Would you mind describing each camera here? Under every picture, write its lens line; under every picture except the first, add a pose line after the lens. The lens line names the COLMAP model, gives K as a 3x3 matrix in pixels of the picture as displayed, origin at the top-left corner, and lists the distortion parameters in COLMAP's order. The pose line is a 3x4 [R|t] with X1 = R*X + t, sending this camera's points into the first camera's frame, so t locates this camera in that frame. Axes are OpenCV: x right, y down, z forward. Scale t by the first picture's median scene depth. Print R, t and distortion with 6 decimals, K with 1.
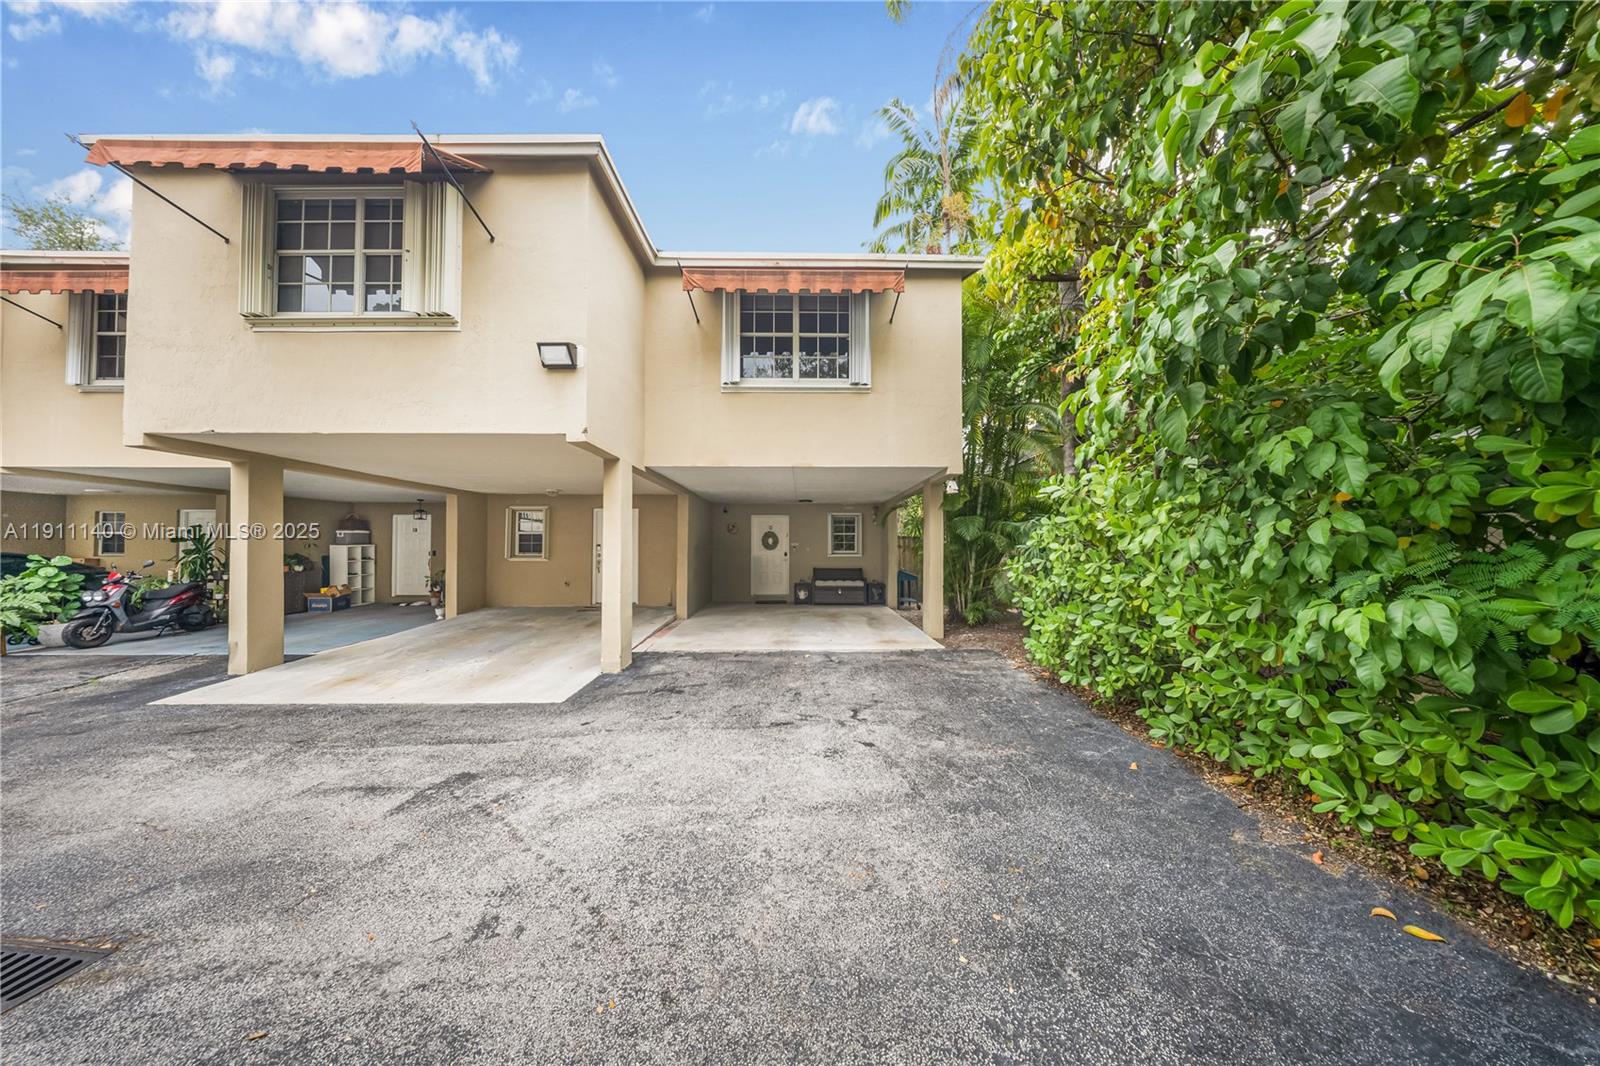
lens RADIAL K [[474.9, 0, 800.1], [0, 474.9, 540.8], [0, 0, 1]] dist [-0.000136, -0.001385]
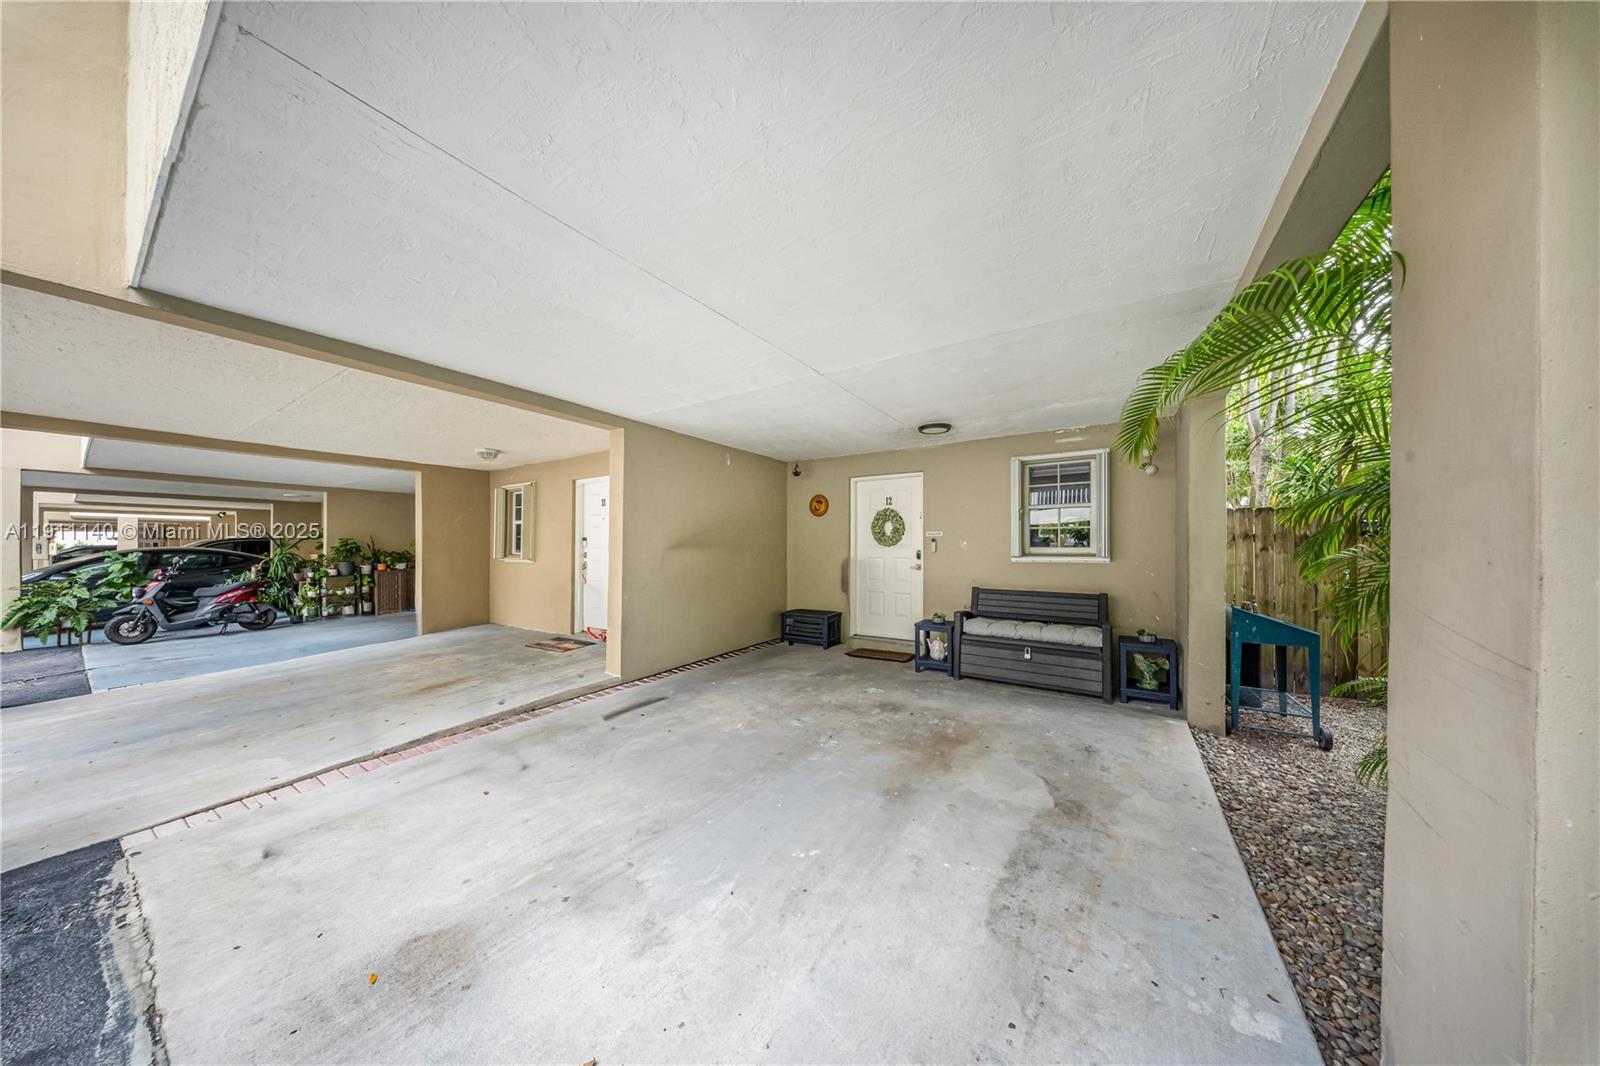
lens RADIAL K [[474.9, 0, 793.2], [0, 474.9, 542.2], [0, 0, 1]] dist [-0.000136, -0.001385]
pose [[0.827033, -0.004776, -0.562133, 0.139400], [0.012632, 0.999869, 0.010089, 0.009429], [0.562011, -0.015445, 0.826985, 0.558897]]
